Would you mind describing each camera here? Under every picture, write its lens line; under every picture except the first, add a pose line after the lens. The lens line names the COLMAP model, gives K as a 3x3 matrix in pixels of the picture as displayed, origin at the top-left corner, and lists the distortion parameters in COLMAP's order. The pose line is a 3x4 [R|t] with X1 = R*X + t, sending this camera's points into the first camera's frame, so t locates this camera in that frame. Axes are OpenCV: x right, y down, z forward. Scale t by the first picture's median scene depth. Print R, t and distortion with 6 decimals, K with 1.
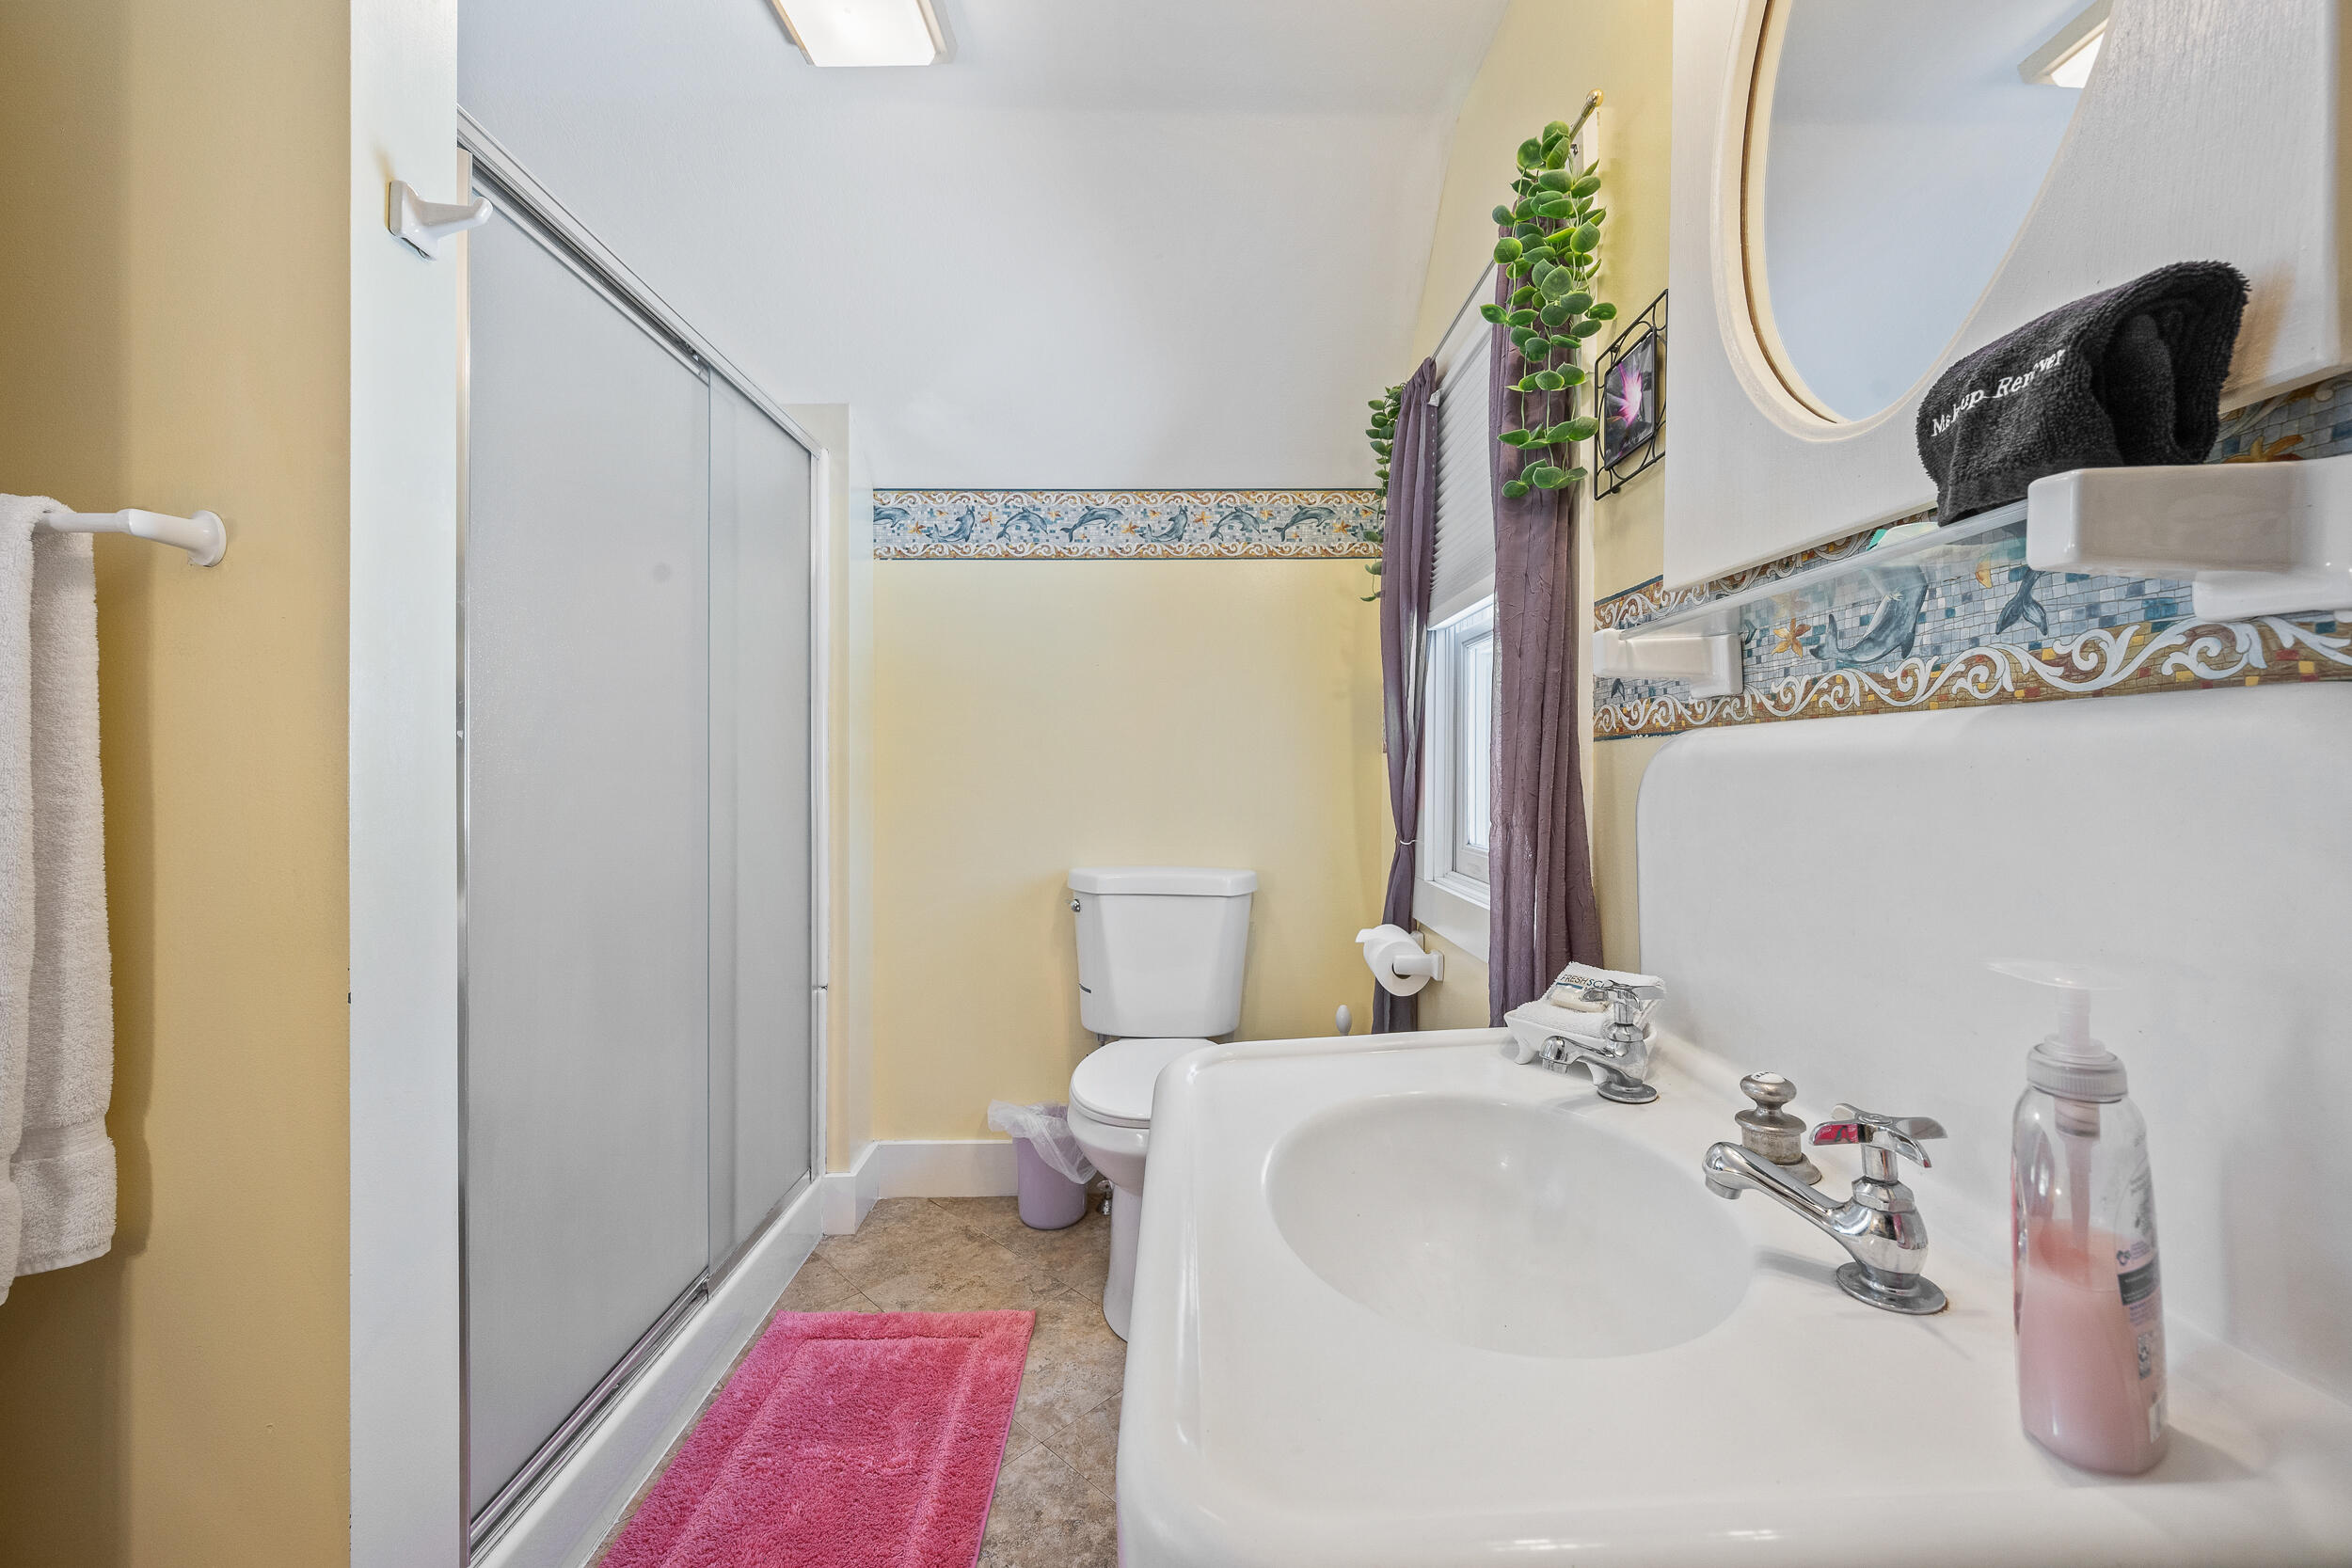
lens RADIAL K [[906.8, 0, 1177.5], [0, 906.8, 772.3], [0, 0, 1]] dist [-0.003938, -0.000696]
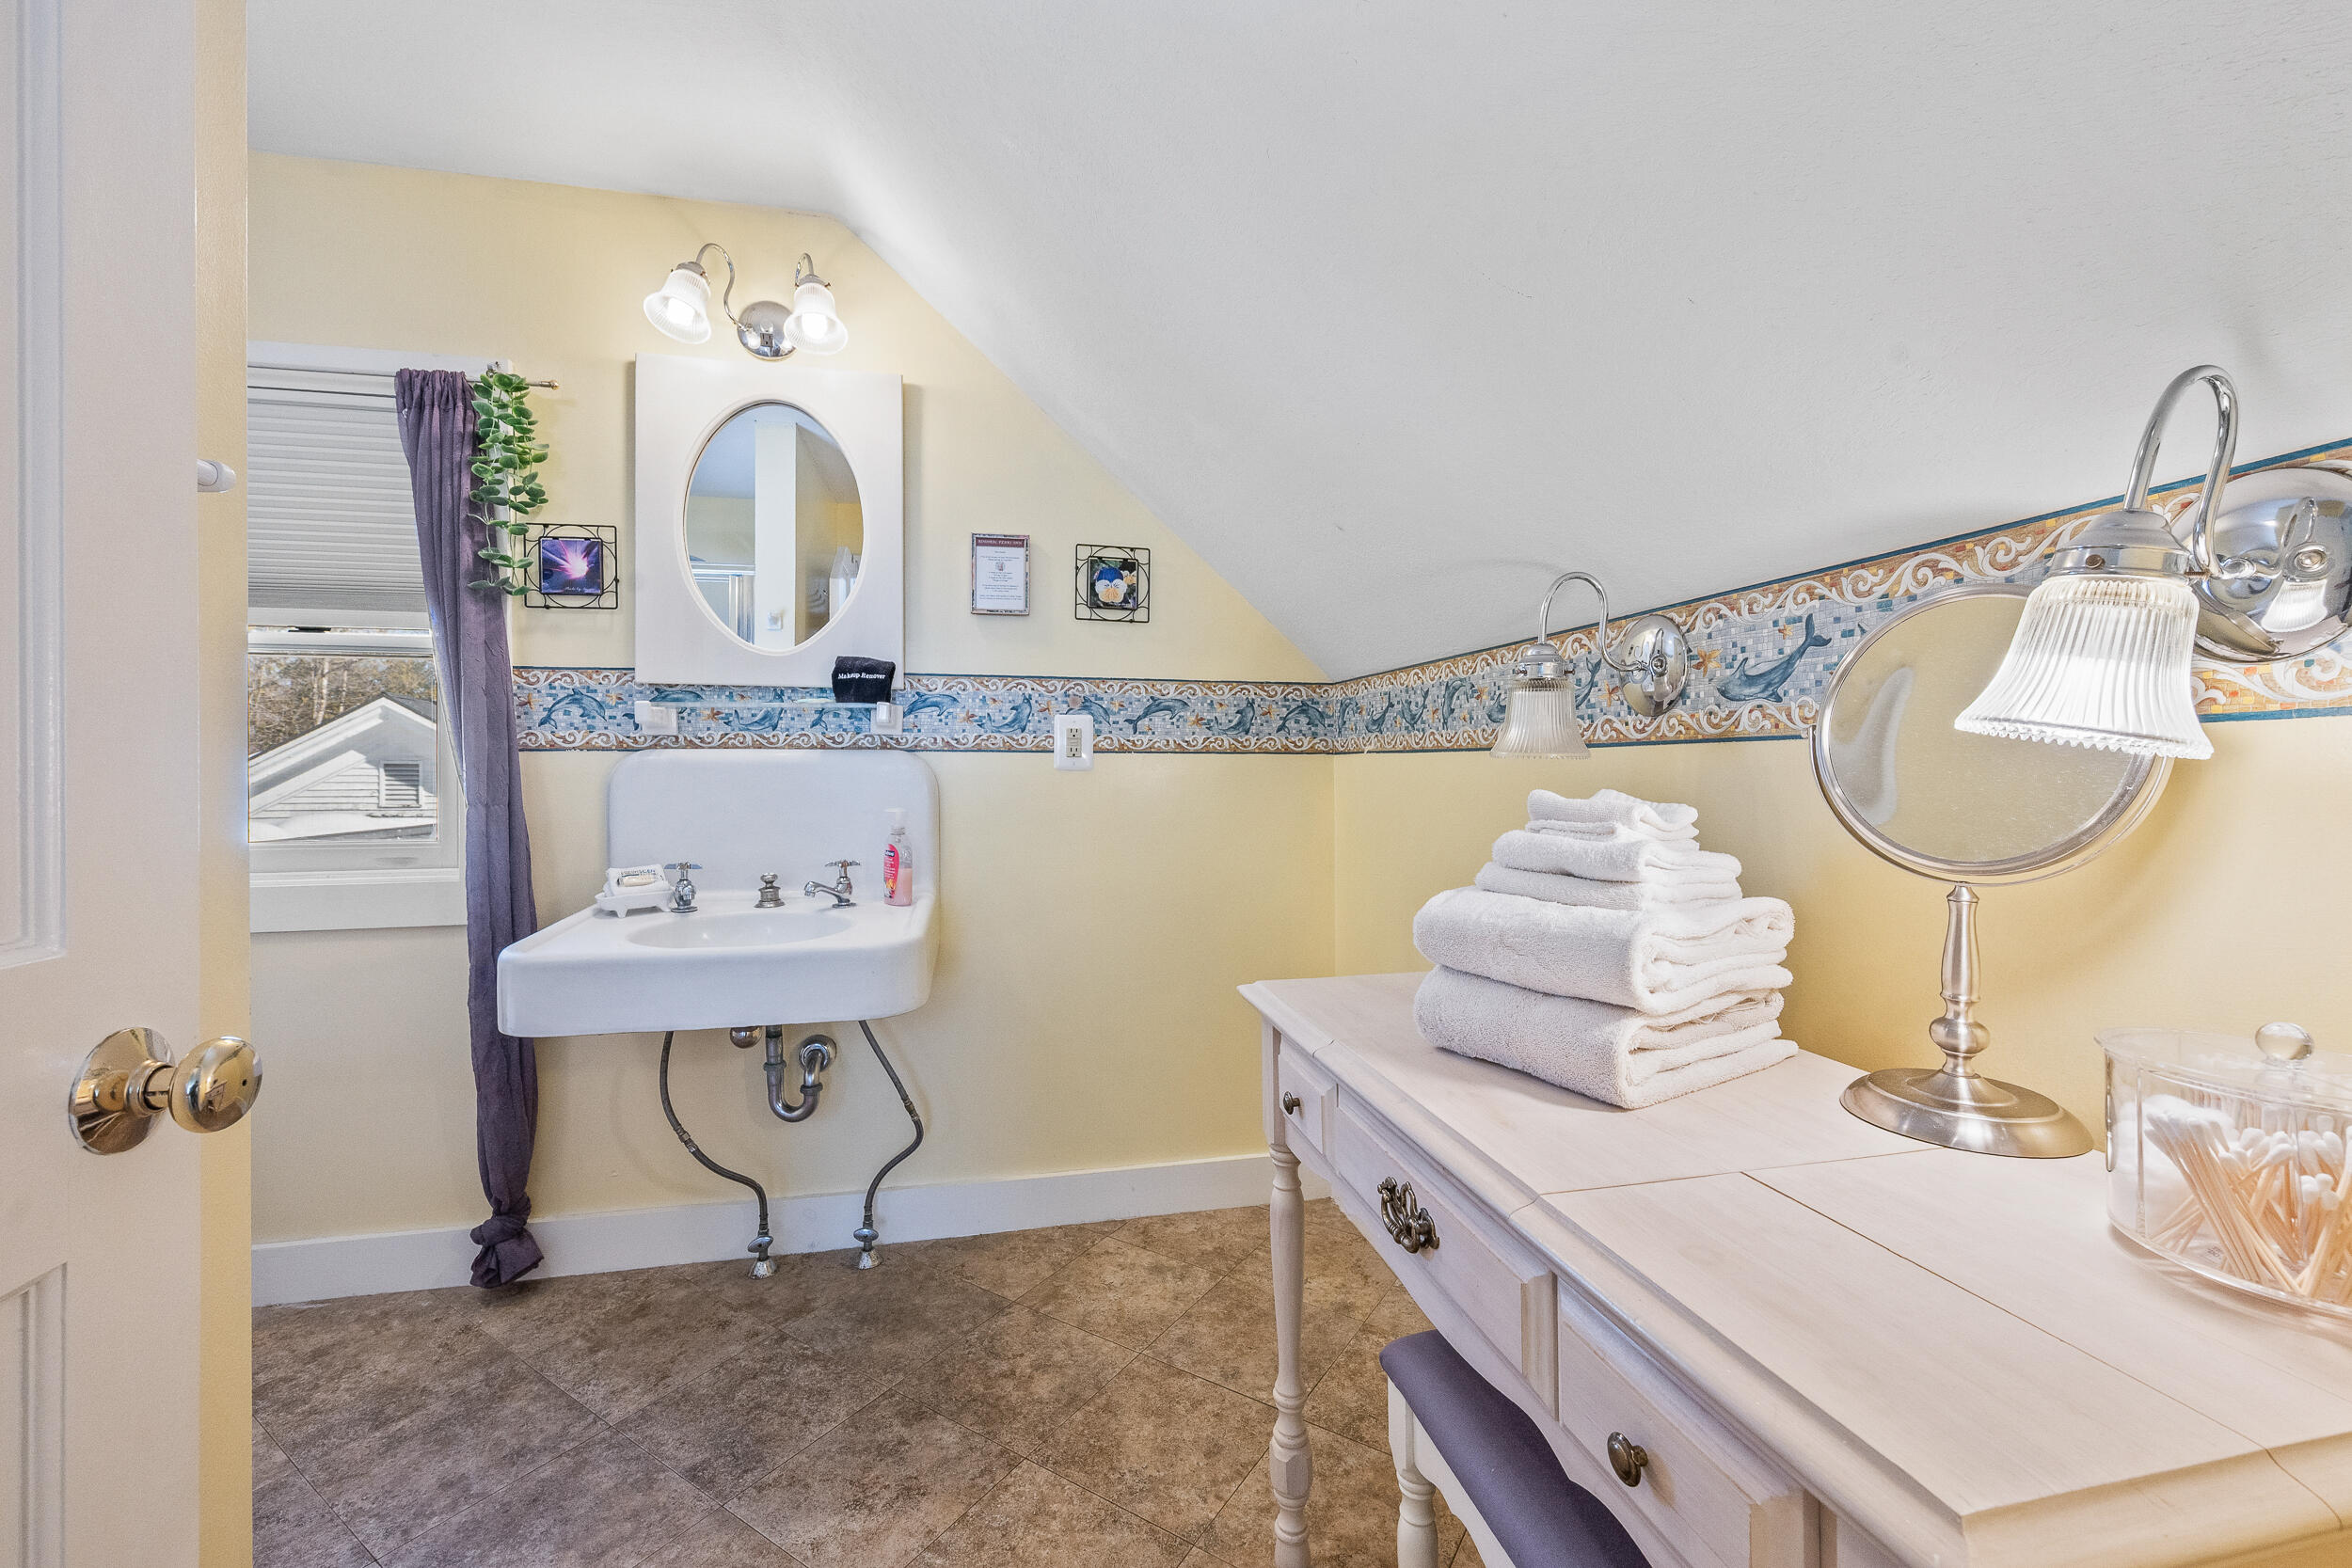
lens RADIAL K [[906.8, 0, 1176.2], [0, 906.8, 778.3], [0, 0, 1]] dist [-0.003938, -0.000696]
pose [[-0.200867, -0.000142, 0.979618, -2.267711], [0.007908, 0.999967, 0.001766, 0.034010], [-0.979587, 0.008101, -0.200859, 0.280704]]
